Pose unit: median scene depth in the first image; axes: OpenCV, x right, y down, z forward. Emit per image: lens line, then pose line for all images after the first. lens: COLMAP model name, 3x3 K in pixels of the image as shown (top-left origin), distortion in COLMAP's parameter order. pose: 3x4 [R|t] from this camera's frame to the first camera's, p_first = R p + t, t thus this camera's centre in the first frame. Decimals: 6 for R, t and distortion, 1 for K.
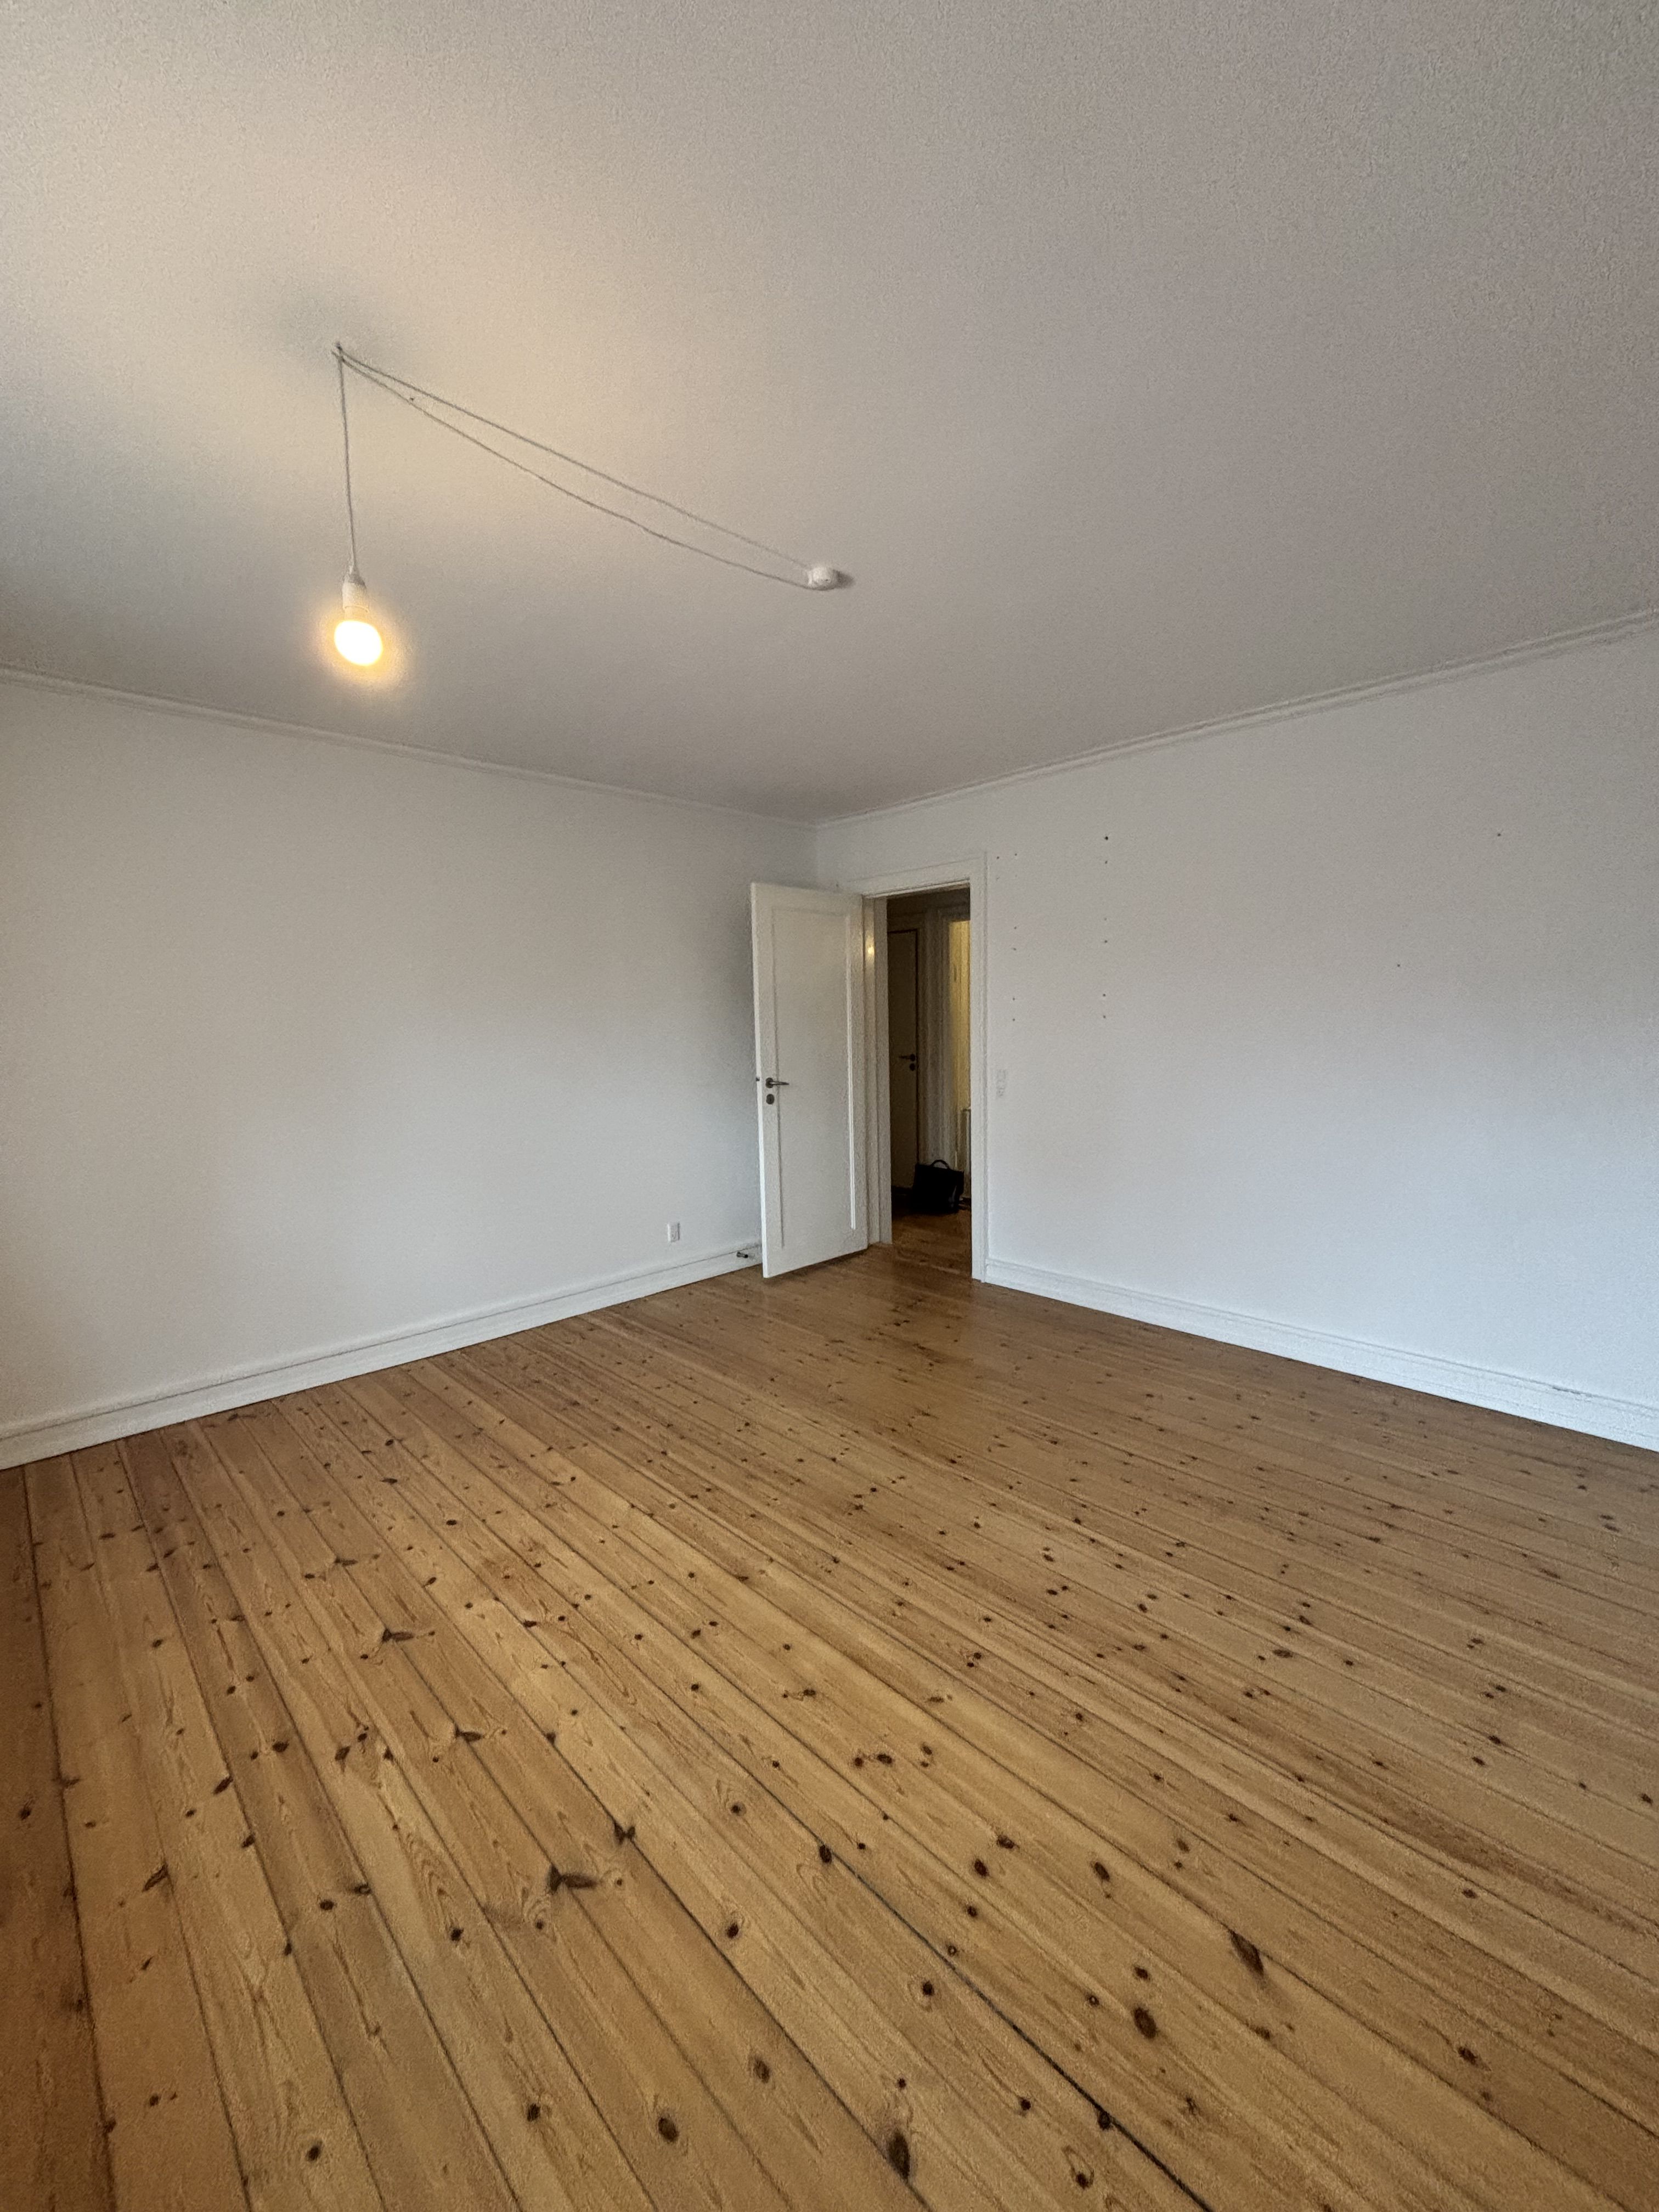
lens RADIAL K [[884.5, 0, 829.5], [0, 884.5, 1106.0], [0, 0, 1]] dist [0.001661, 0.000273]
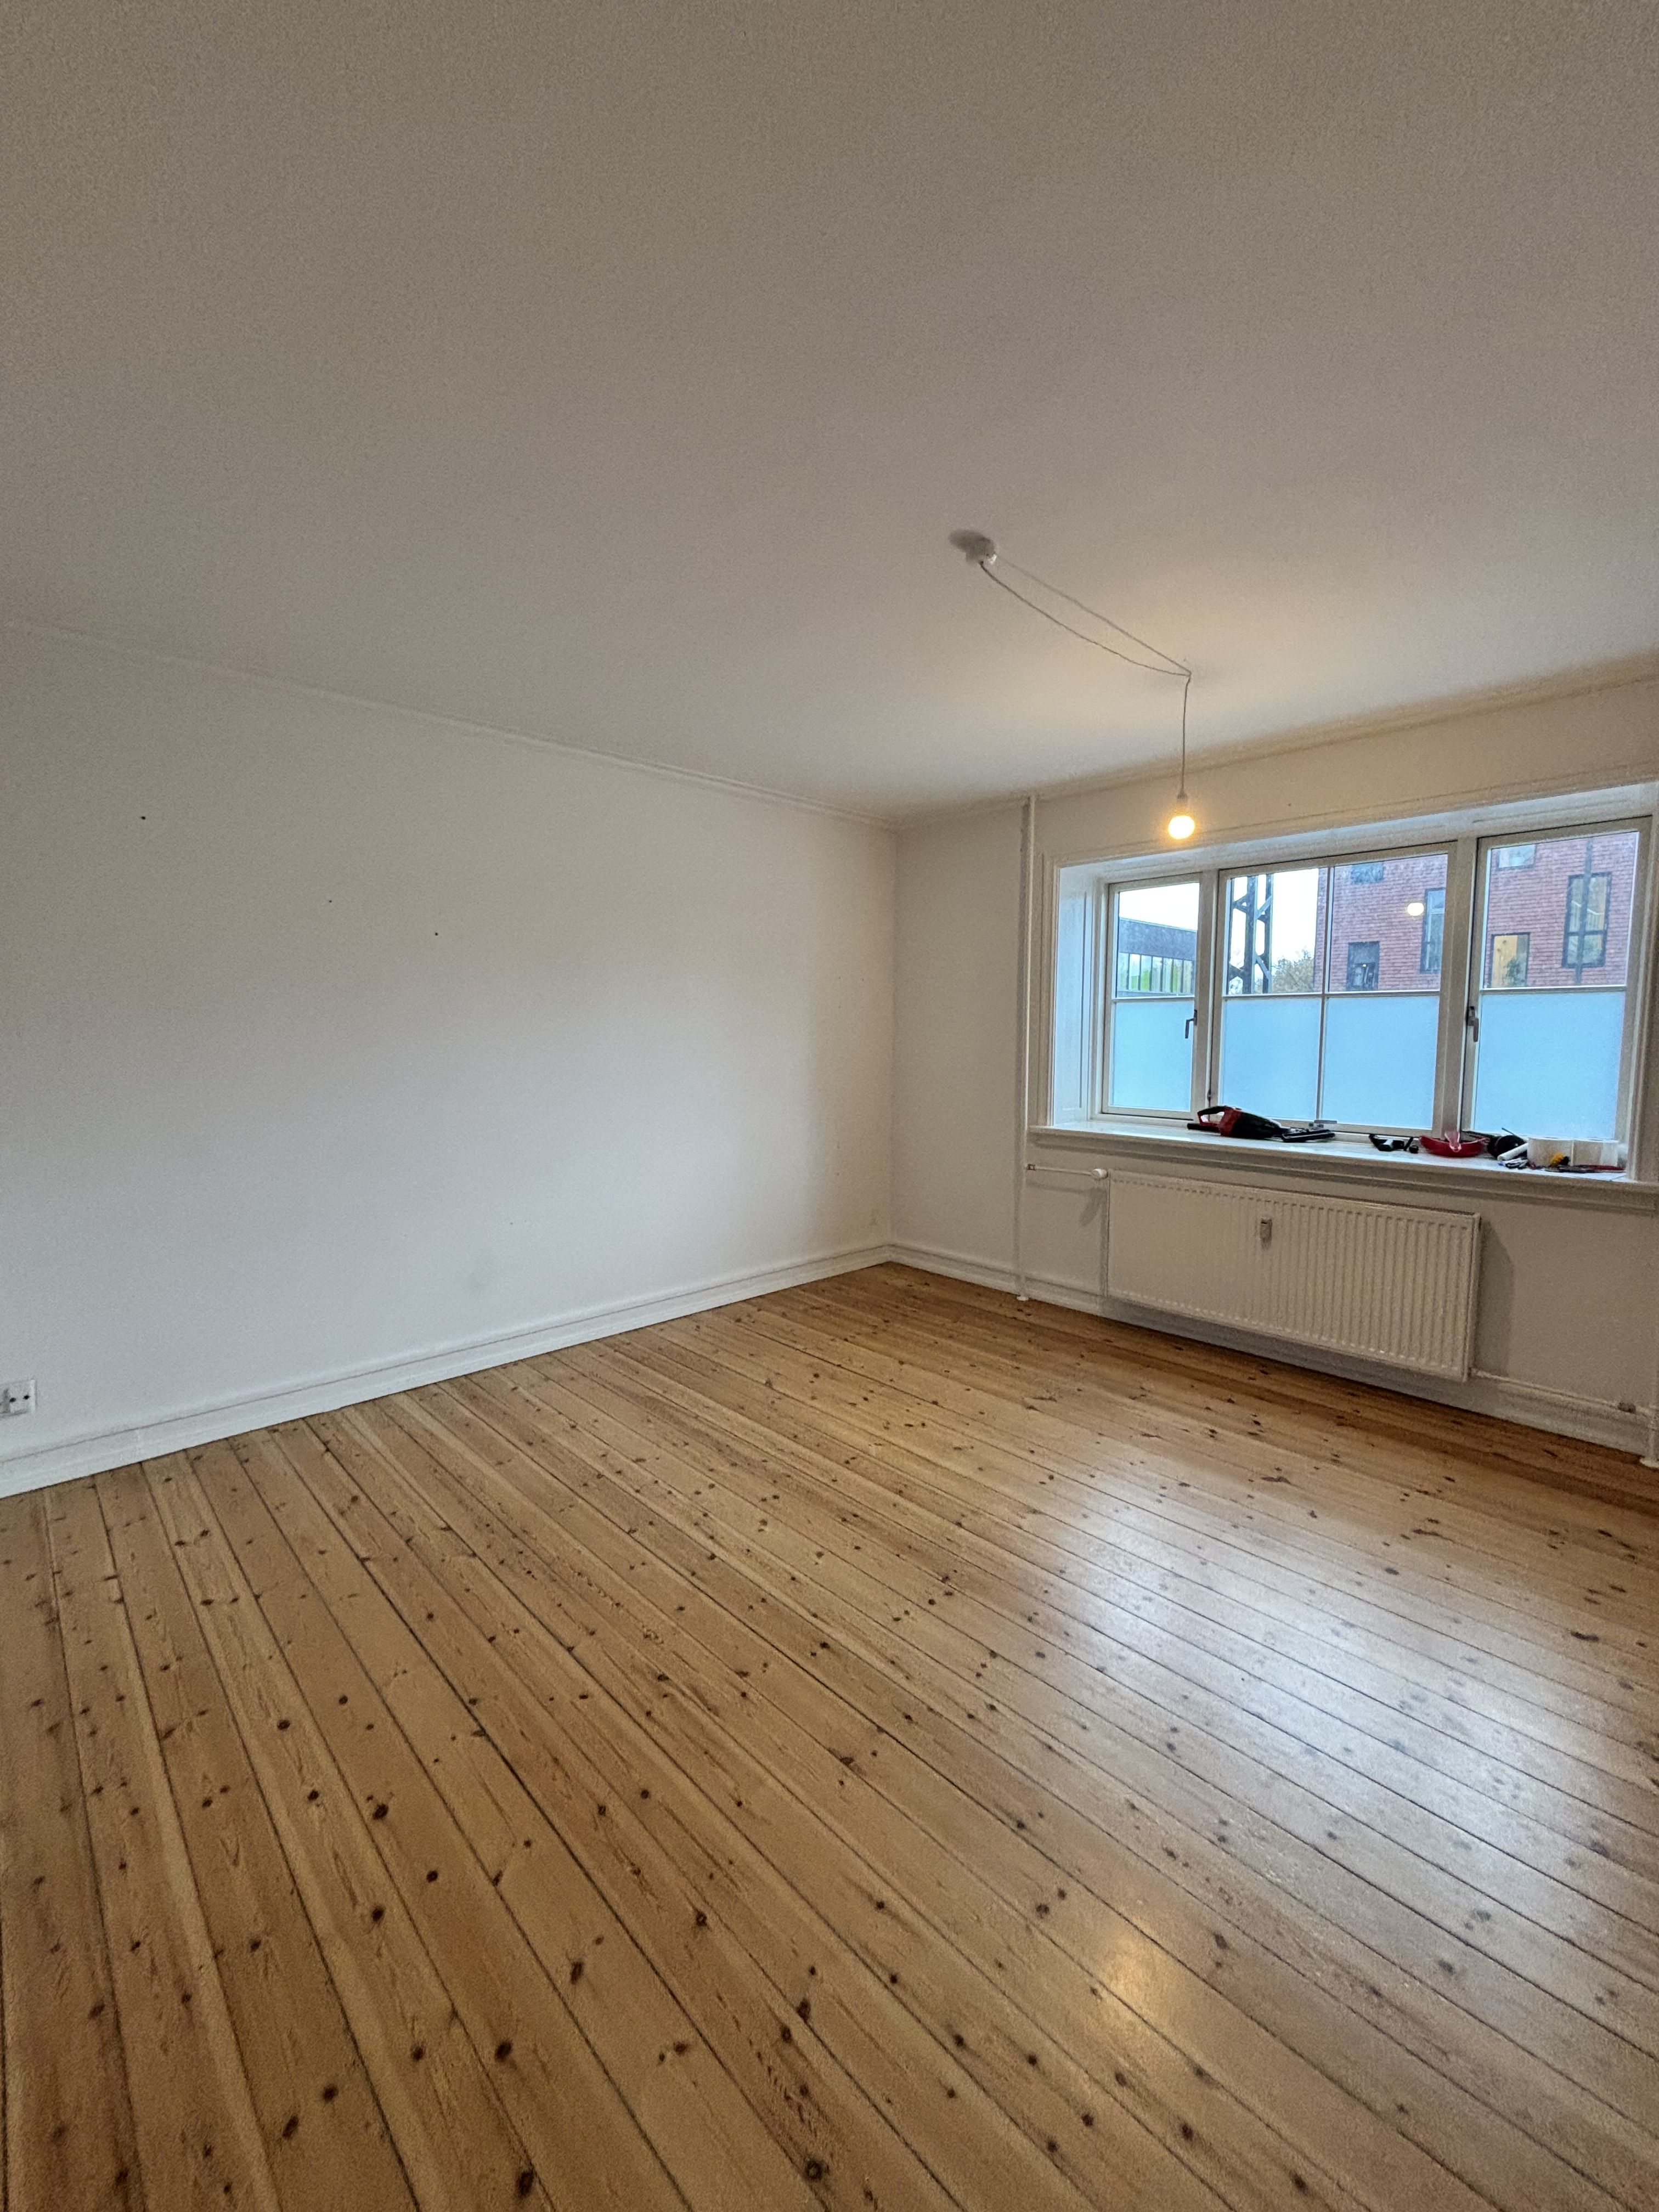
lens RADIAL K [[893.6, 0, 829.5], [0, 893.6, 1106.0], [0, 0, 1]] dist [0.008952, -0.002385]
pose [[-0.999884, 0.013369, 0.007291, 0.125912], [0.014509, 0.981772, 0.189510, -0.166667], [-0.004624, 0.189594, -0.981852, 1.651276]]
